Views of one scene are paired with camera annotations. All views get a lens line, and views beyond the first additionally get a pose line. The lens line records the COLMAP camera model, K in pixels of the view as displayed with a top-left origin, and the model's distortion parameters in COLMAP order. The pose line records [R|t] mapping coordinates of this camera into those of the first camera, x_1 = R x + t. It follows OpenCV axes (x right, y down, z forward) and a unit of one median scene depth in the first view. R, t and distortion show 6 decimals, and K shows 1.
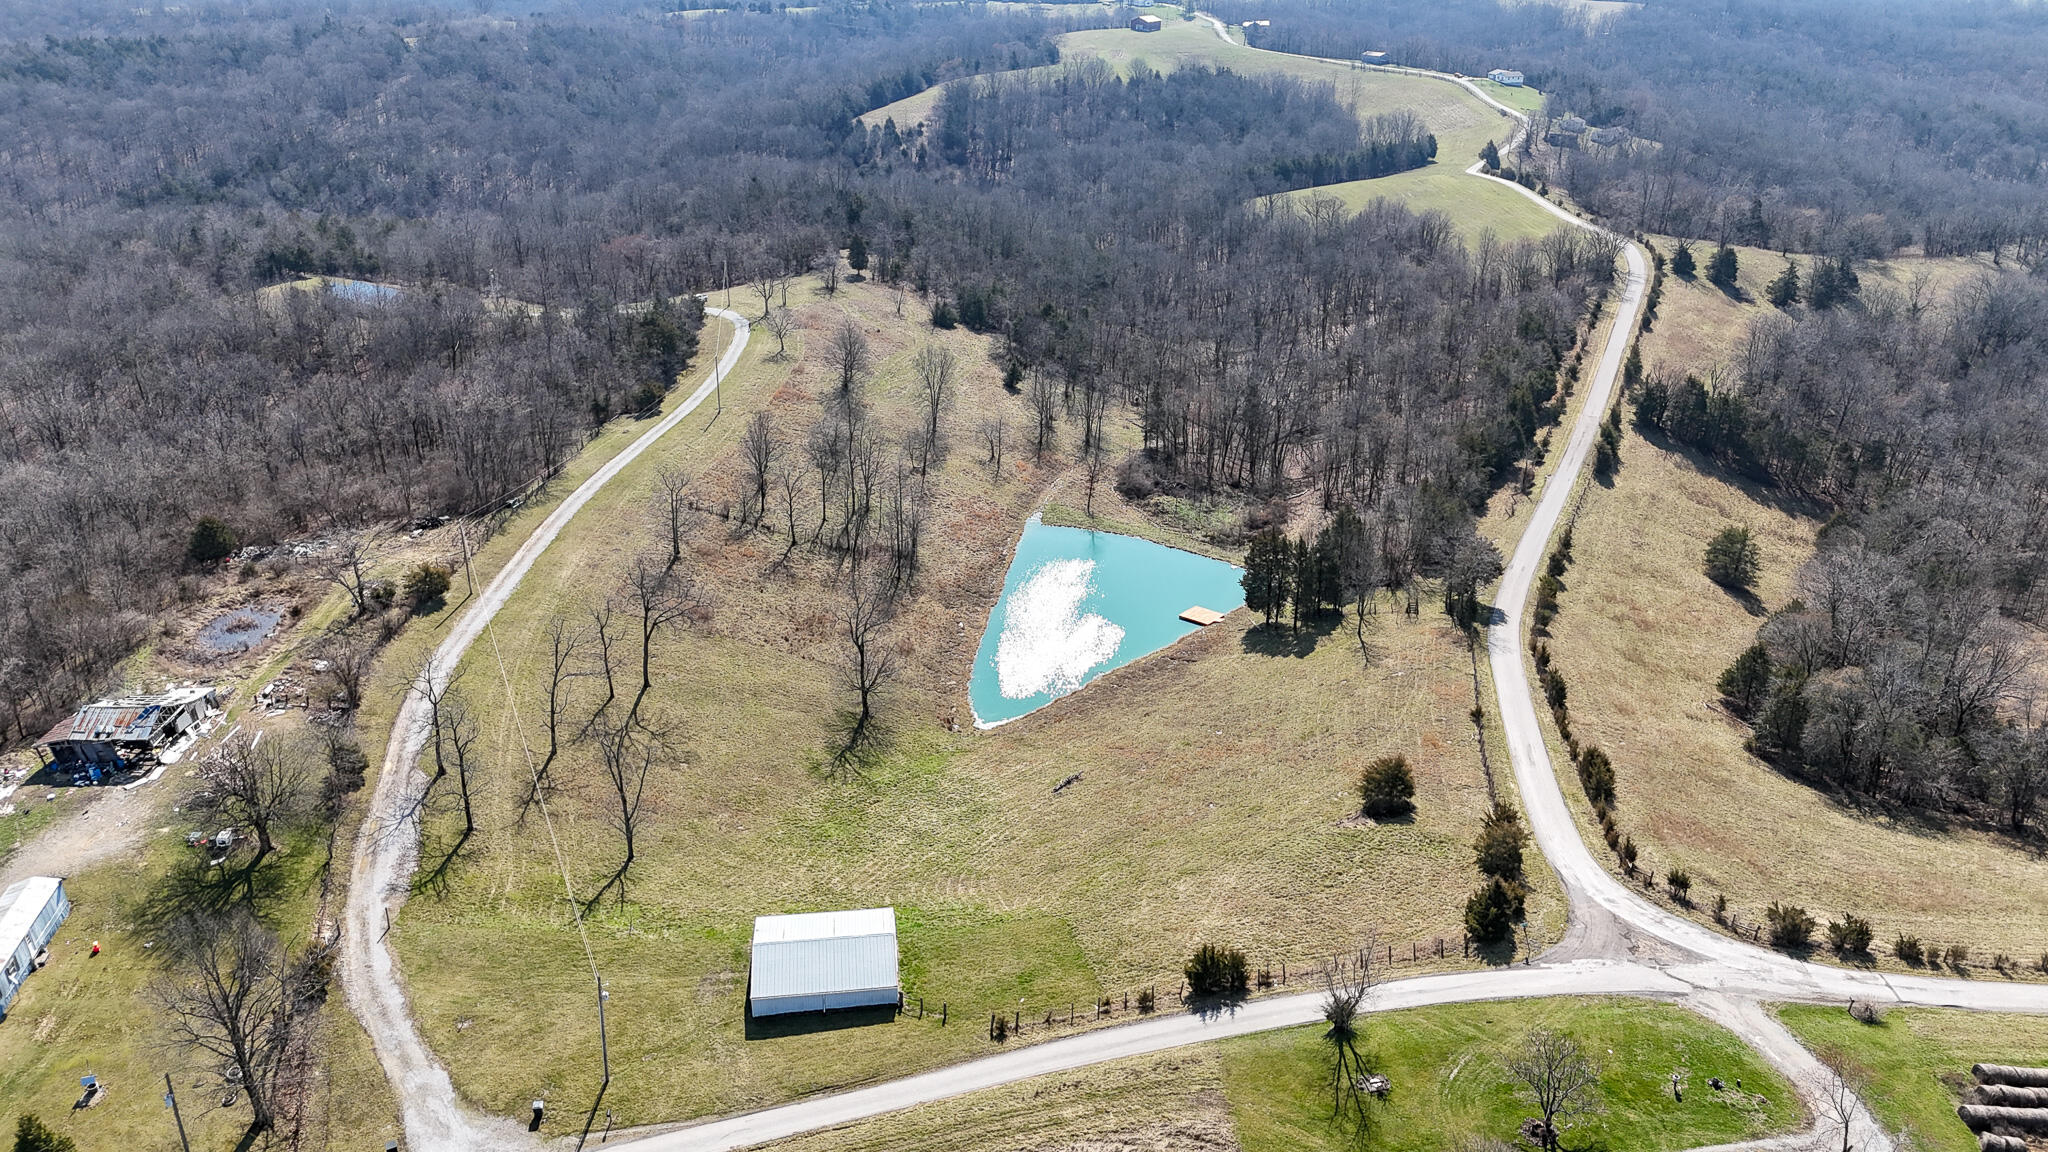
lens RADIAL K [[1493.9, 0, 1025.6], [0, 1493.9, 588.3], [0, 0, 1]] dist [0.066642, -0.055368]
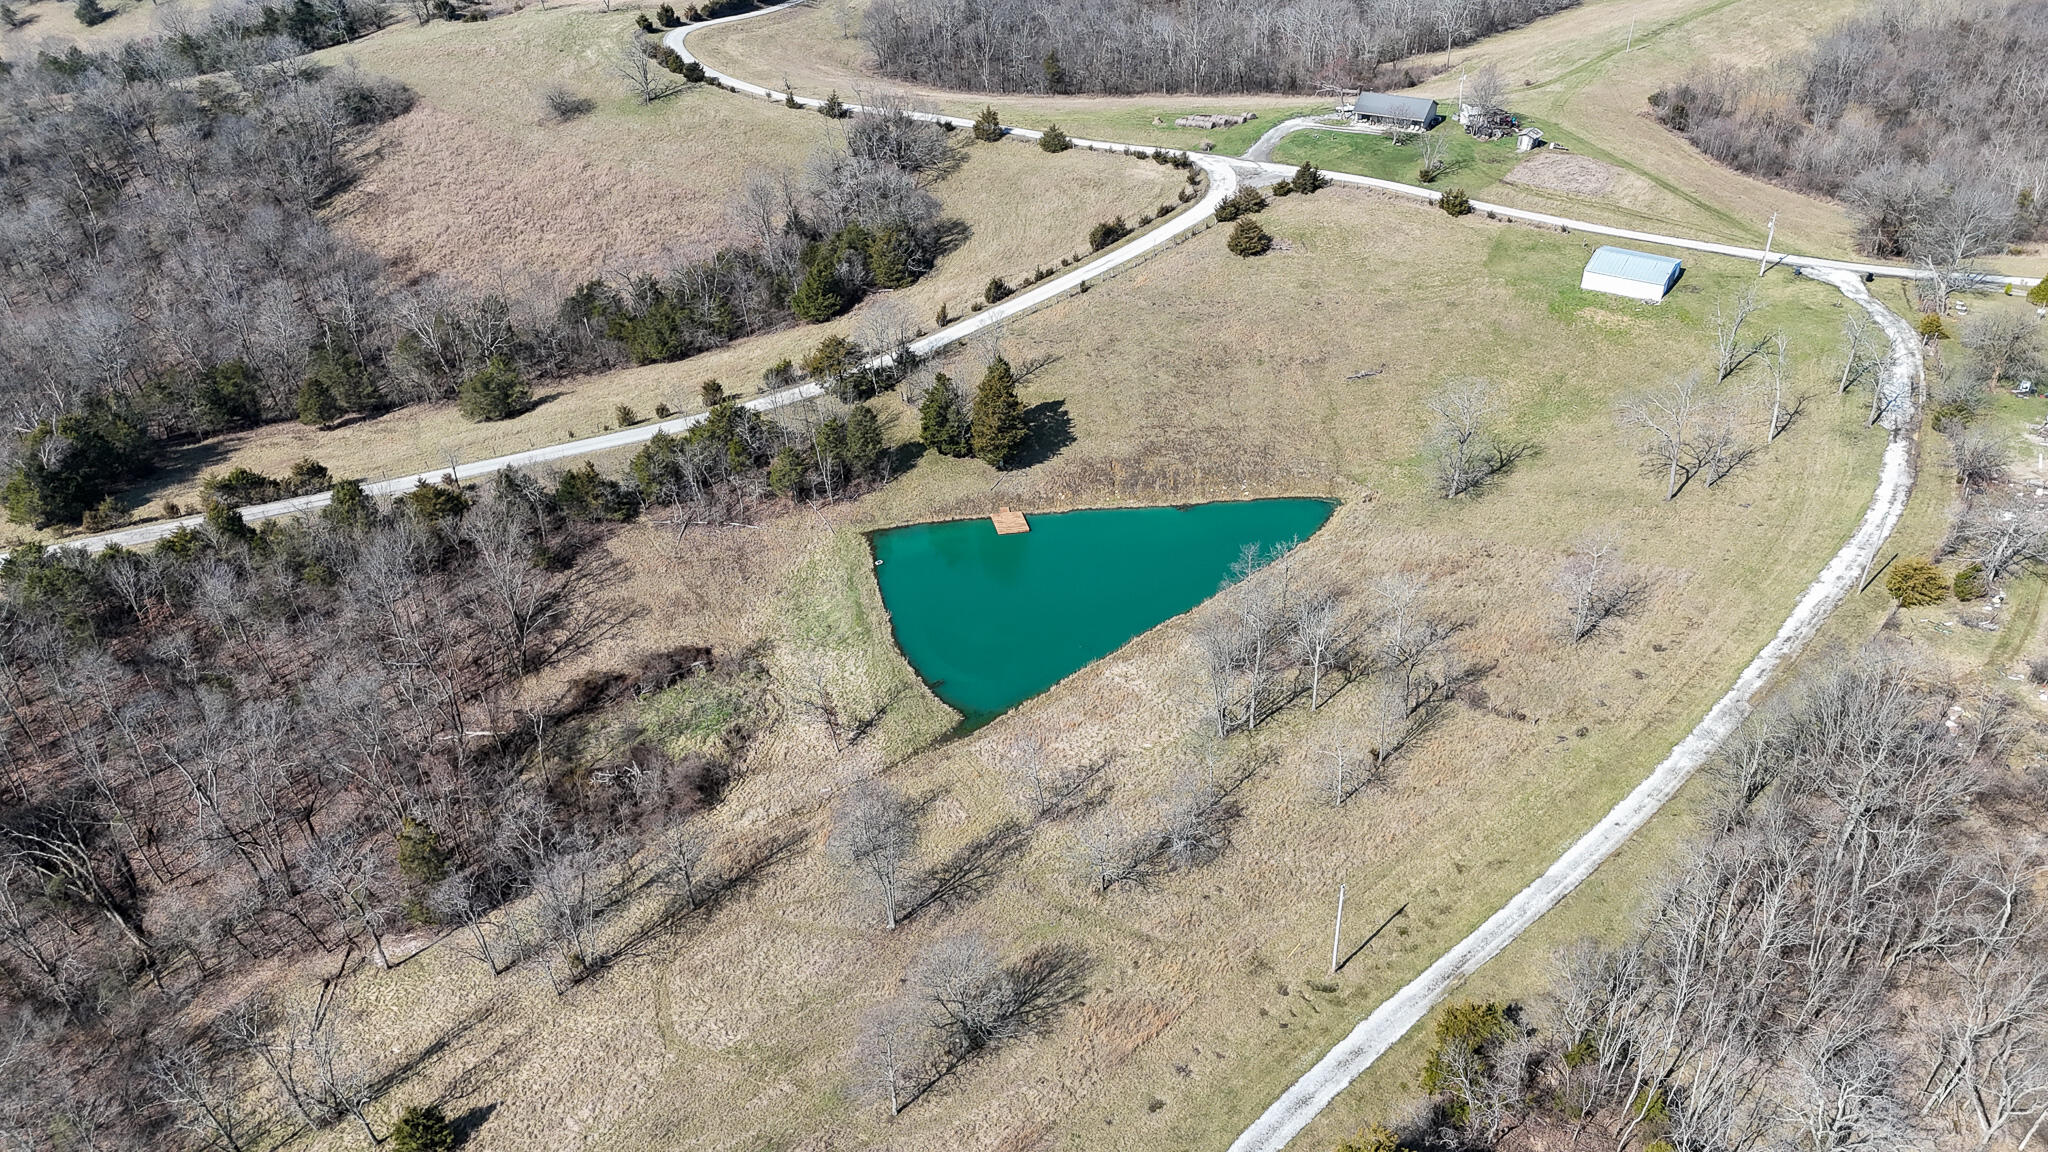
lens RADIAL K [[1493.9, 0, 1025.6], [0, 1493.9, 588.3], [0, 0, 1]] dist [0.066642, -0.055368]
pose [[-0.764611, -0.362348, 0.532985, -0.414467], [0.280521, 0.557429, 0.781397, -0.712514], [-0.580239, 0.746979, -0.324570, 1.388621]]
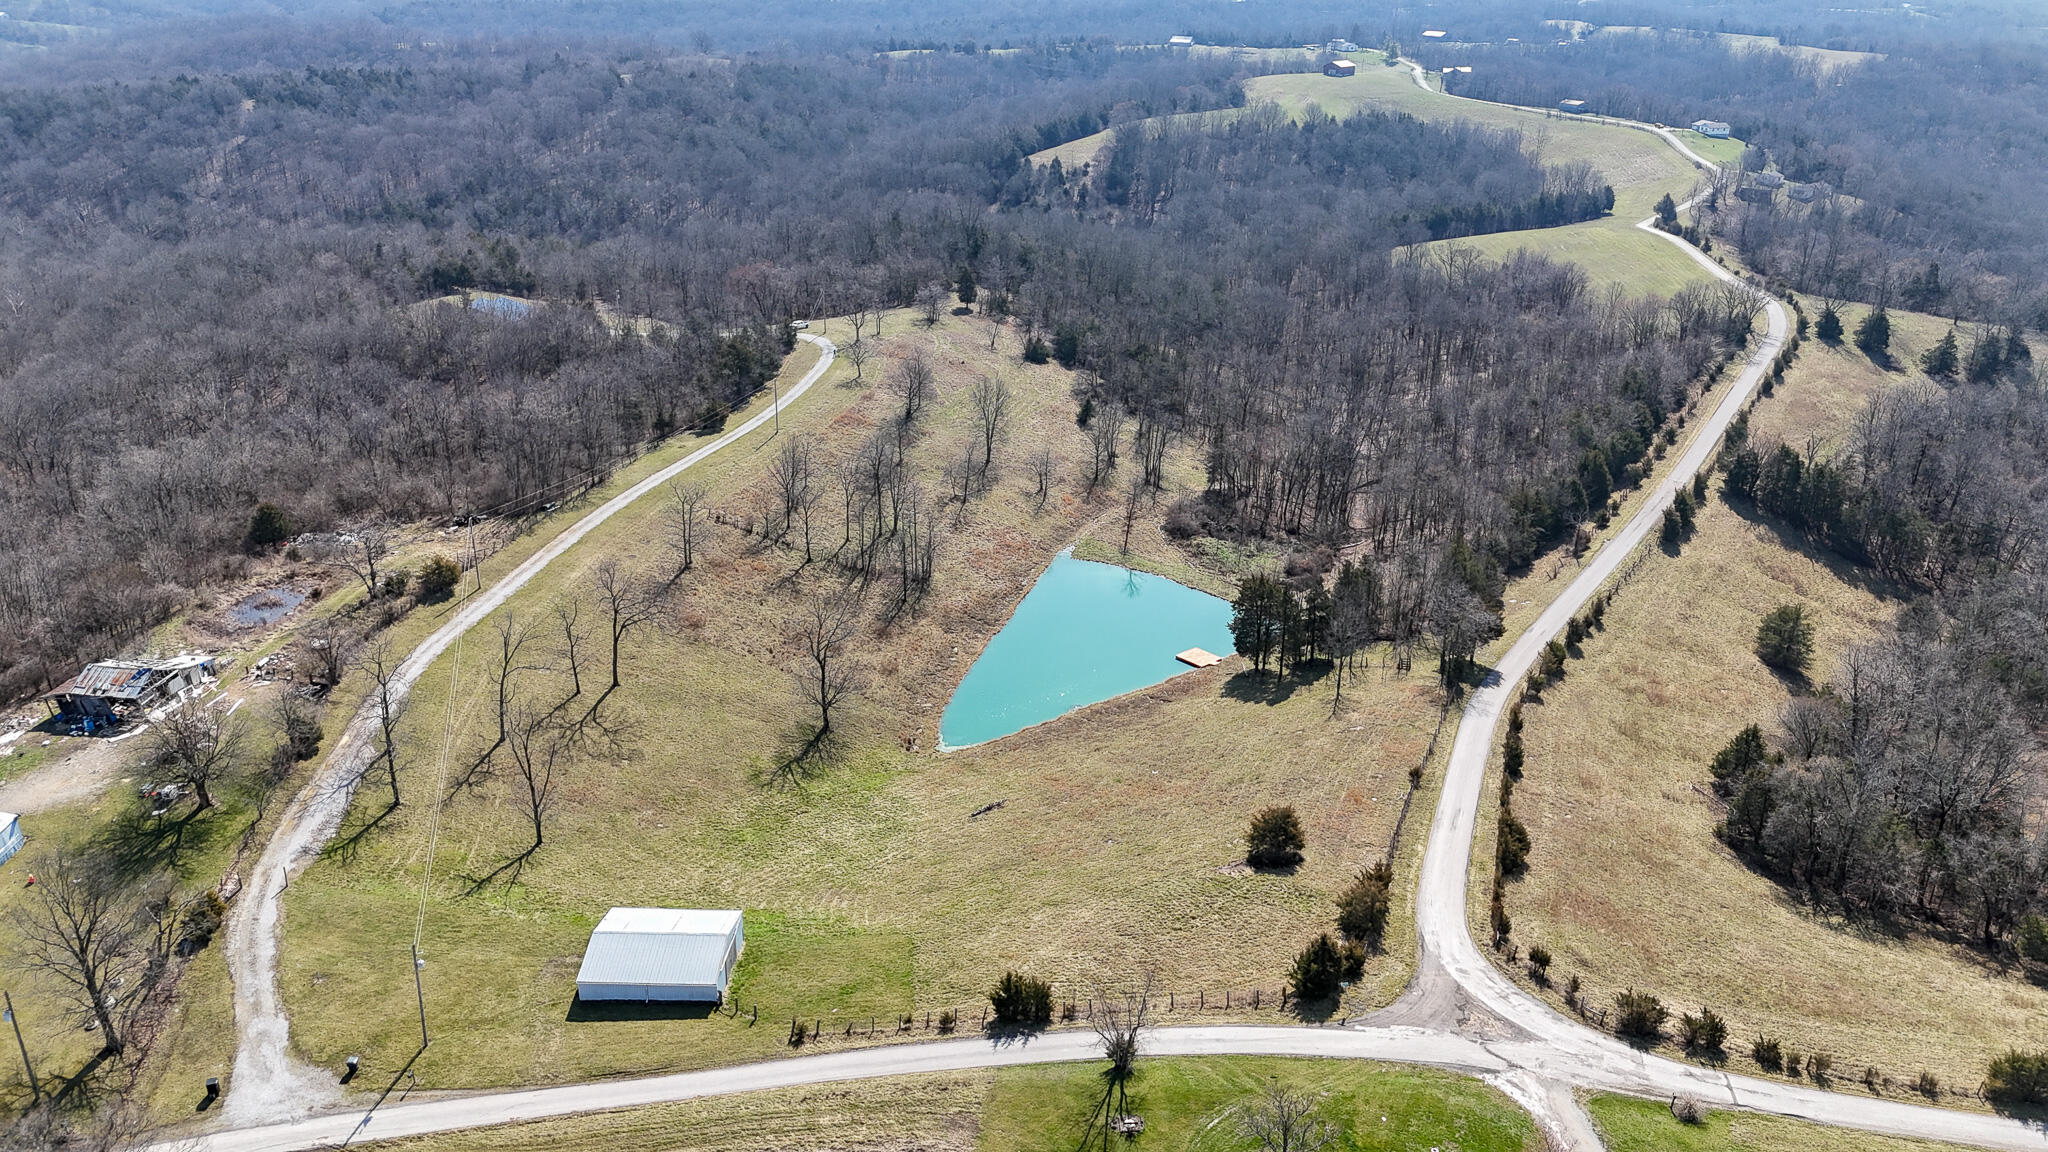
lens RADIAL K [[1493.9, 0, 1025.6], [0, 1493.9, 588.3], [0, 0, 1]] dist [0.066642, -0.055368]
pose [[0.988514, 0.062523, -0.137591, 0.144588], [-0.065894, 0.997625, -0.020079, -0.000235], [0.136009, 0.028915, 0.990286, -0.002692]]
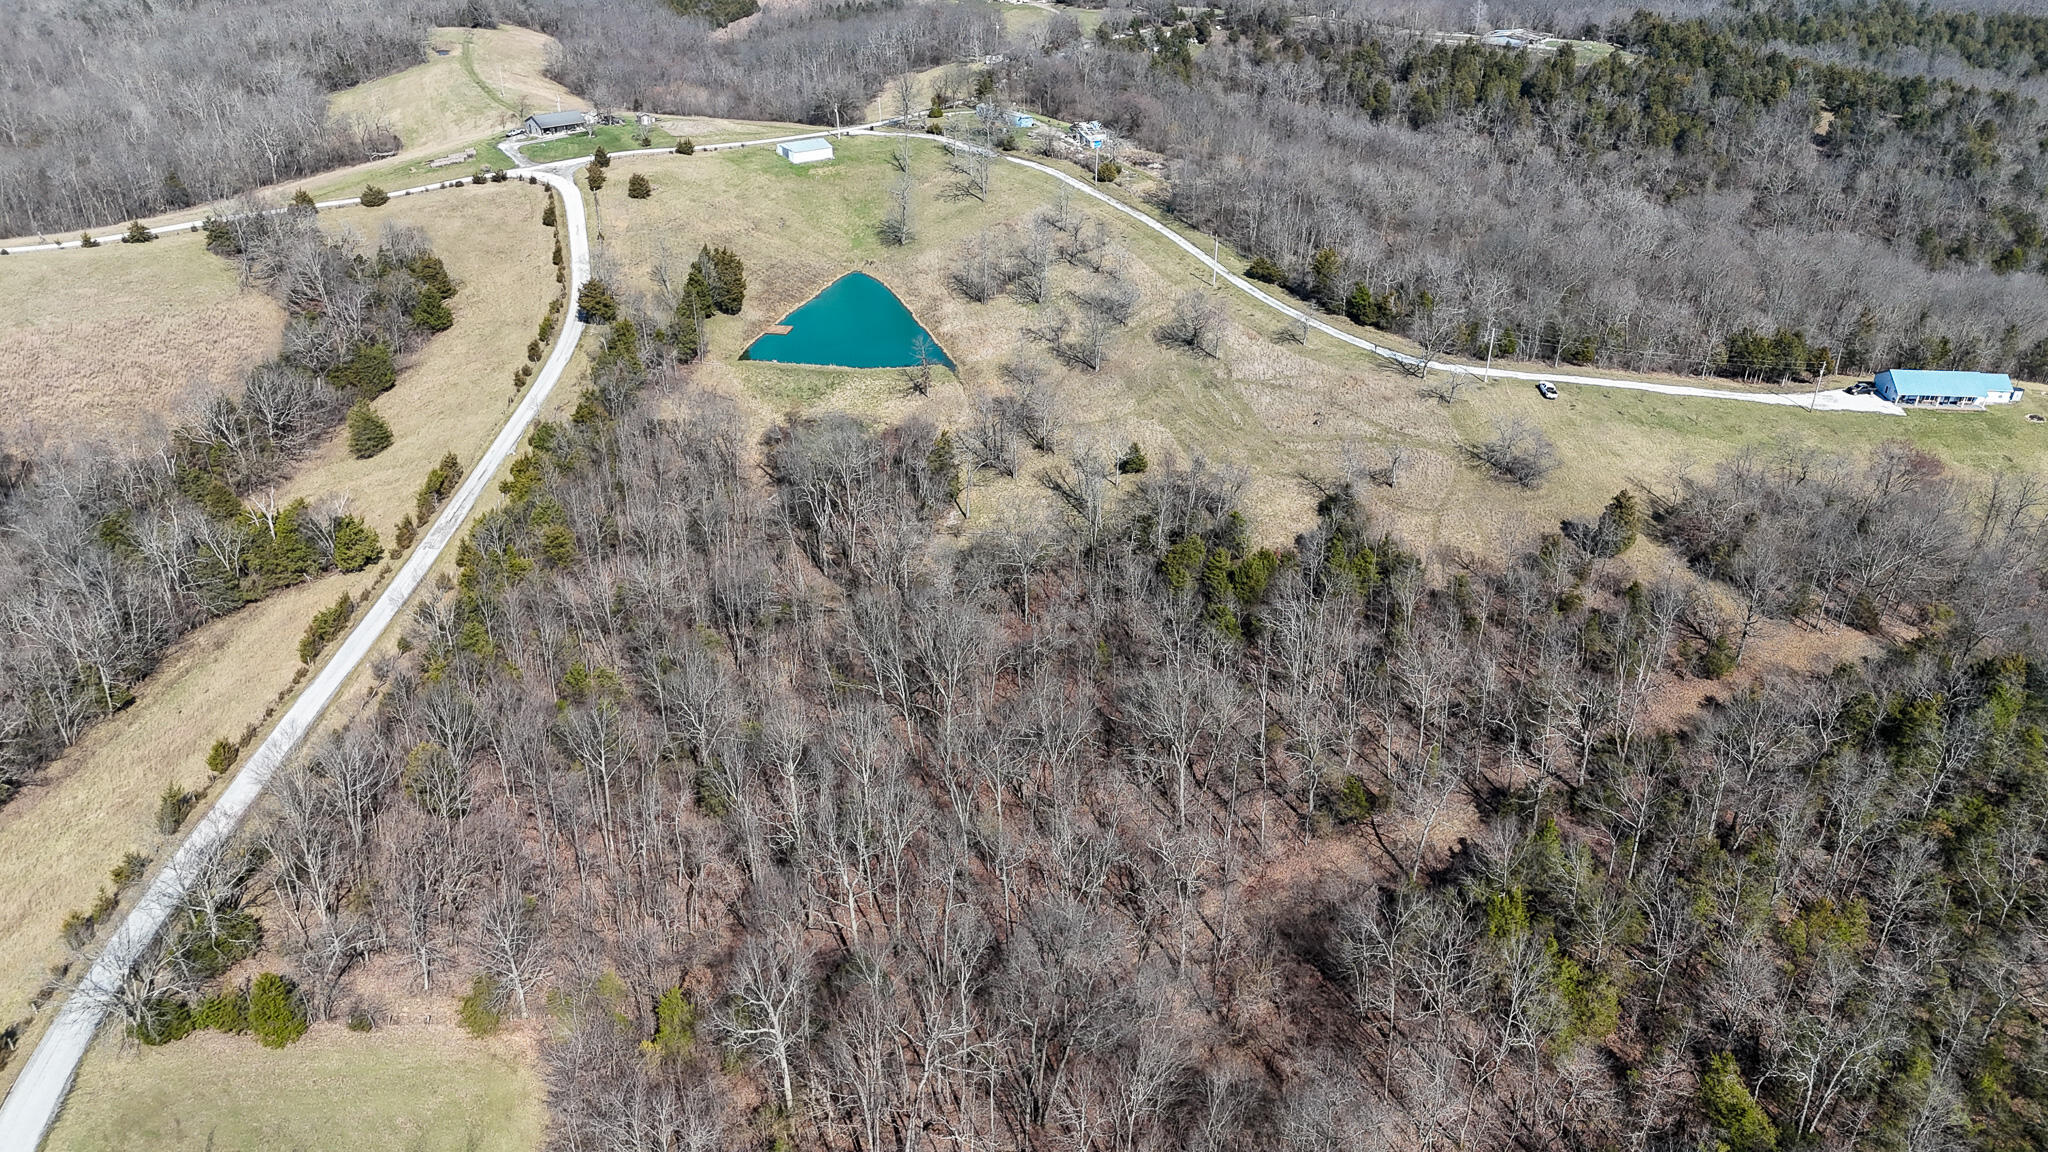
lens RADIAL K [[1493.9, 0, 1025.6], [0, 1493.9, 588.3], [0, 0, 1]] dist [0.066642, -0.055368]
pose [[-0.885530, 0.211294, -0.413753, 0.602207], [-0.208949, 0.614297, 0.760907, -1.064741], [0.414942, 0.760260, -0.499829, 2.146430]]
